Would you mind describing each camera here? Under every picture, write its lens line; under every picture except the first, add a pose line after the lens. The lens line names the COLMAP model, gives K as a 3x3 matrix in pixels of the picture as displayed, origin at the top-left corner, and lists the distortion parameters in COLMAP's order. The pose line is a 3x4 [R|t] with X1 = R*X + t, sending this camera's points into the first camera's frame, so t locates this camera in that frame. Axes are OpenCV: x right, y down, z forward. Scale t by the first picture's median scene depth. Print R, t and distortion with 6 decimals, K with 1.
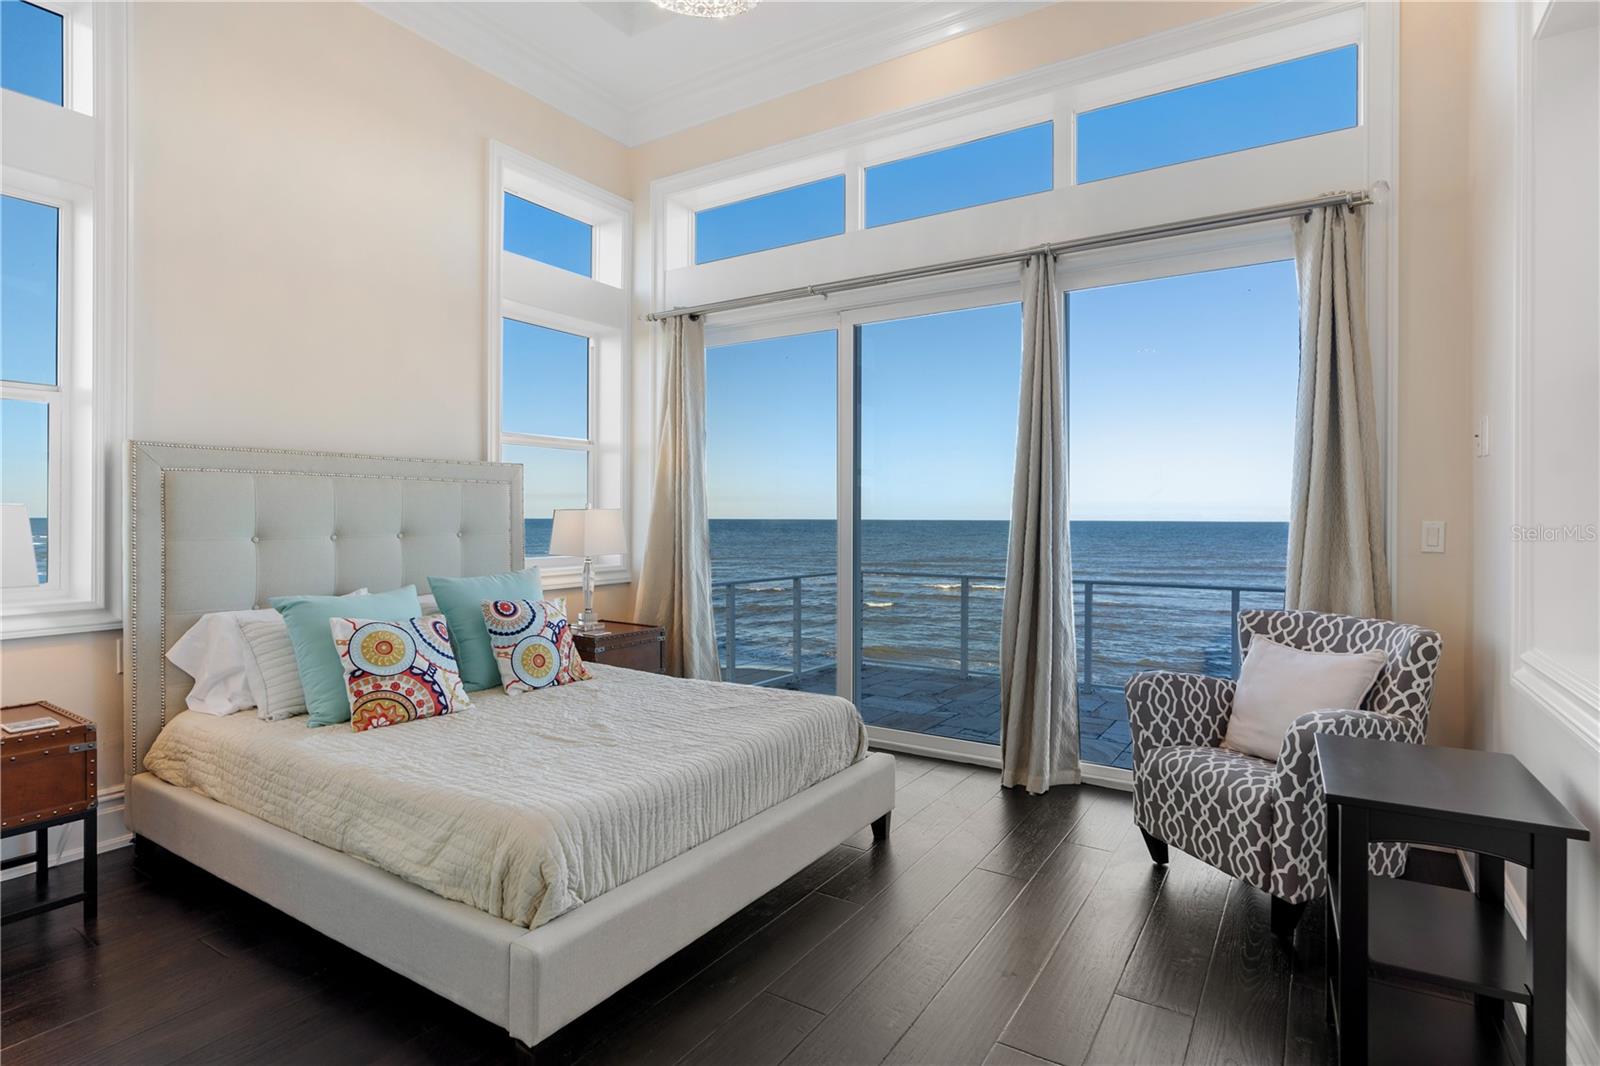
lens RADIAL K [[776.8, 0, 798.0], [0, 776.8, 513.0], [0, 0, 1]] dist [-0.003254, -0.000679]
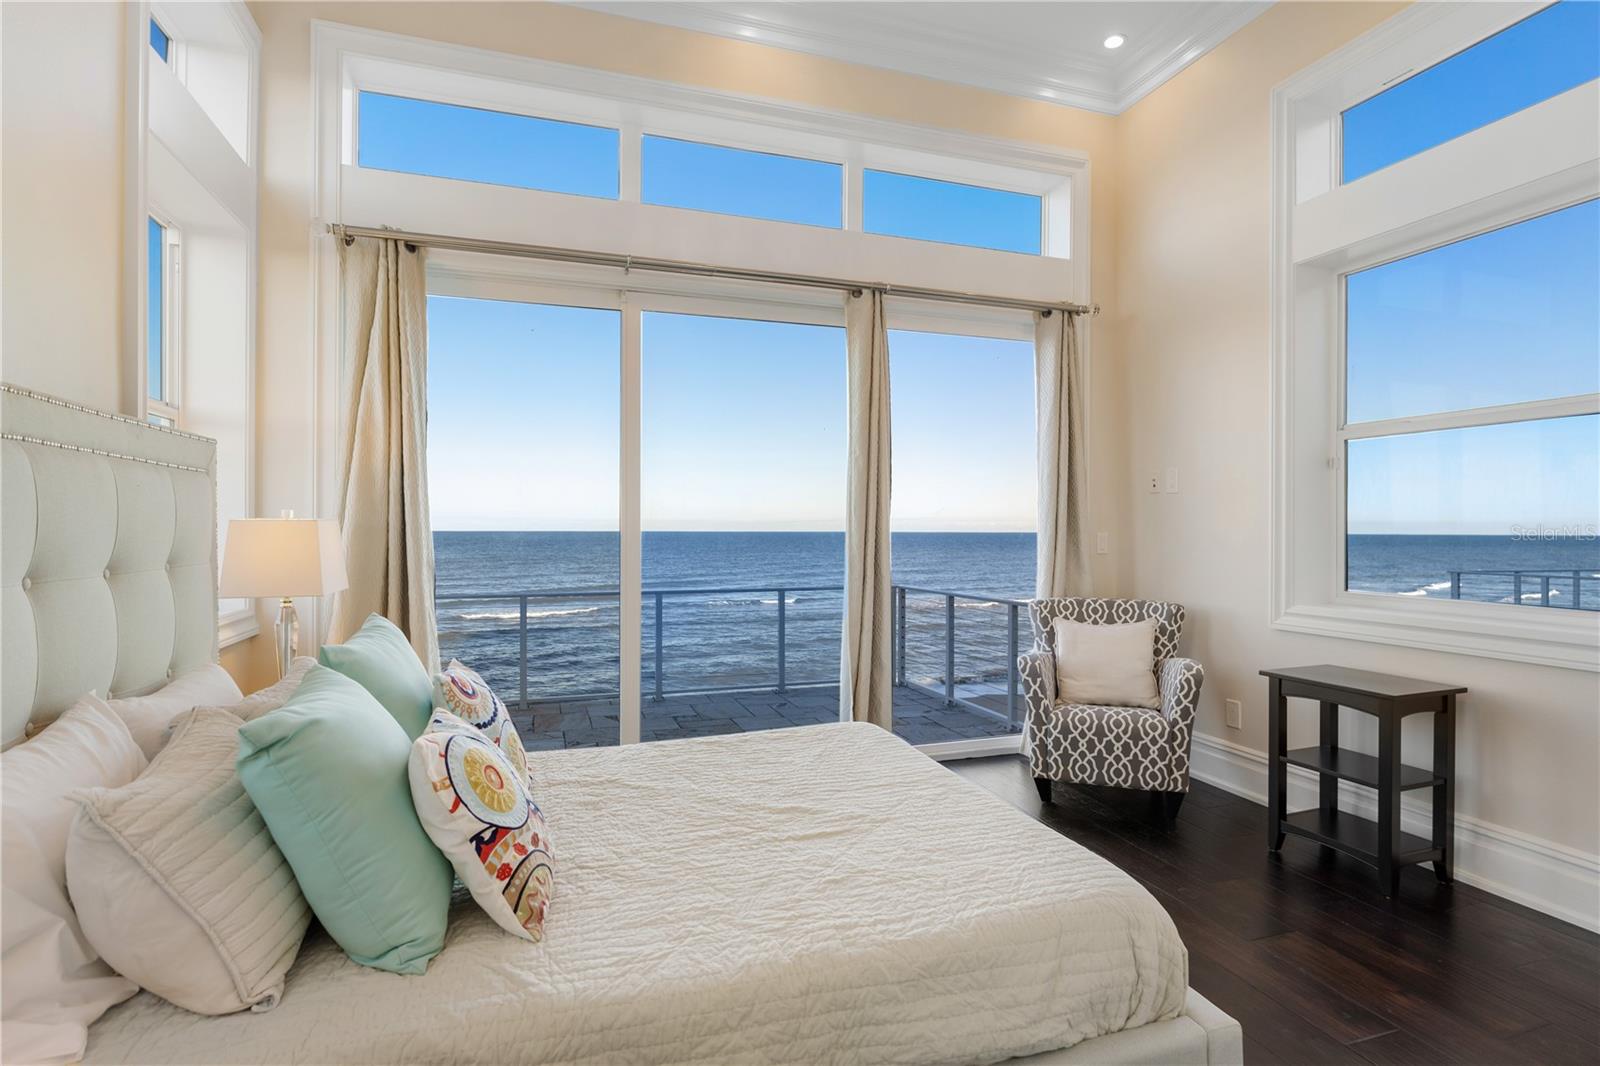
lens RADIAL K [[790.1, 0, 800.0], [0, 790.1, 533.0], [0, 0, 1]] dist [-0.001889, -0.000640]
pose [[0.649288, -0.004331, 0.760530, -0.615560], [-0.002492, 0.999966, 0.007822, -0.000349], [-0.760539, -0.006974, 0.649255, 0.367906]]
